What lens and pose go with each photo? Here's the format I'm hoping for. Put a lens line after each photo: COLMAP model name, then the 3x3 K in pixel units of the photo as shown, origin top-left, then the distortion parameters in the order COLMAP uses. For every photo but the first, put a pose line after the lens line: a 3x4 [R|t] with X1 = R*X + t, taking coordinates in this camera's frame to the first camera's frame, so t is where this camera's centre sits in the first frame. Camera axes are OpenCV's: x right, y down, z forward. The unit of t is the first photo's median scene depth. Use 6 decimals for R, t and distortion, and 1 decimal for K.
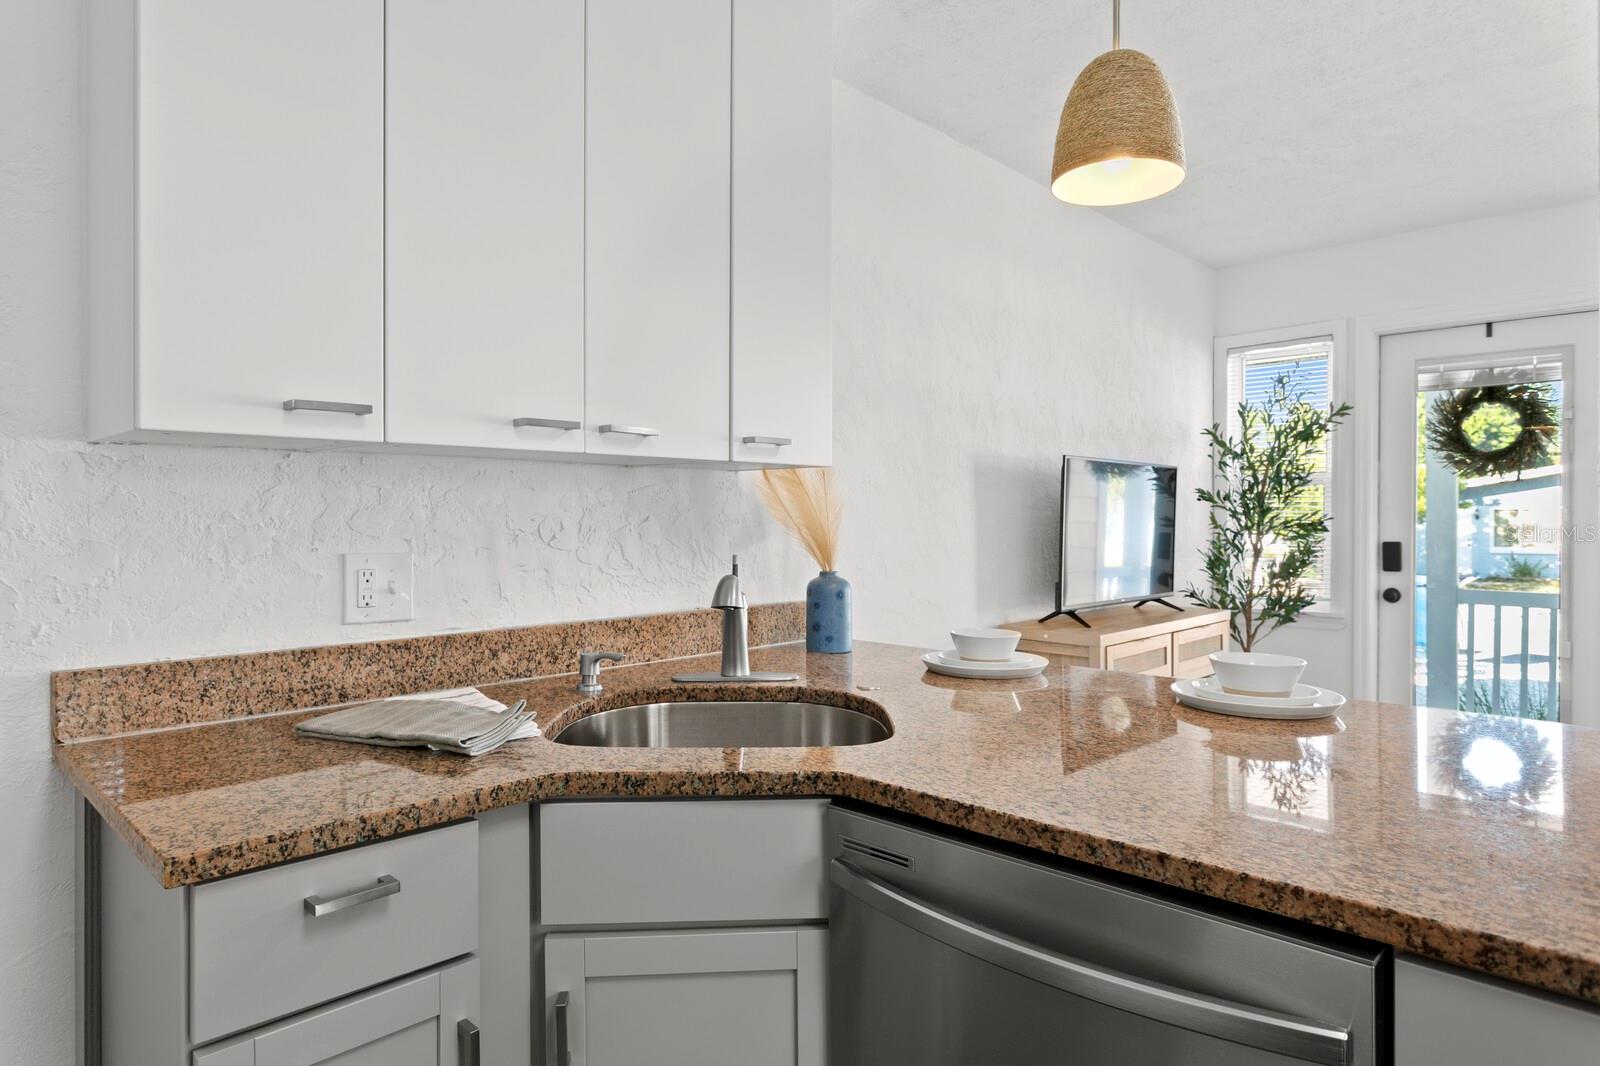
lens RADIAL K [[925.1, 0, 801.1], [0, 925.1, 522.0], [0, 0, 1]] dist [-0.007255, 0.000157]
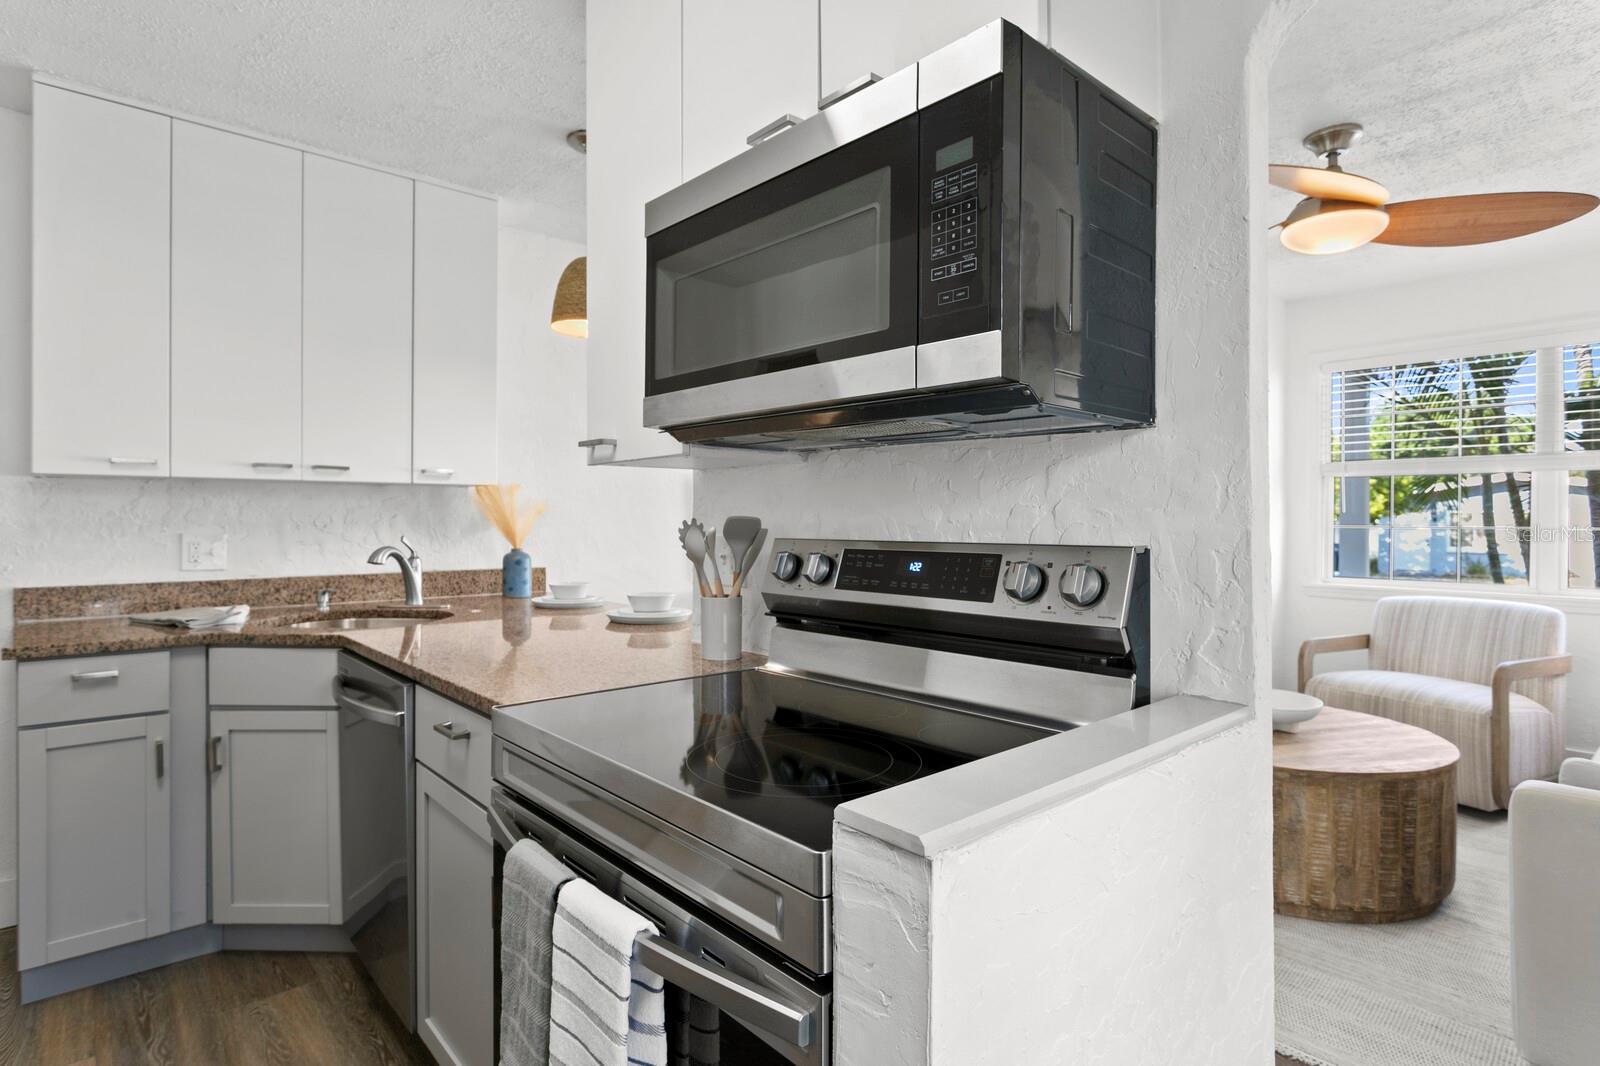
lens RADIAL K [[818.8, 0, 793.6], [0, 818.8, 527.8], [0, 0, 1]] dist [-0.005047, -0.001003]
pose [[0.996766, 0.004041, -0.080256, 0.945917], [-0.003543, 0.999974, 0.006342, 0.008345], [0.080280, -0.006038, 0.996754, -0.599157]]
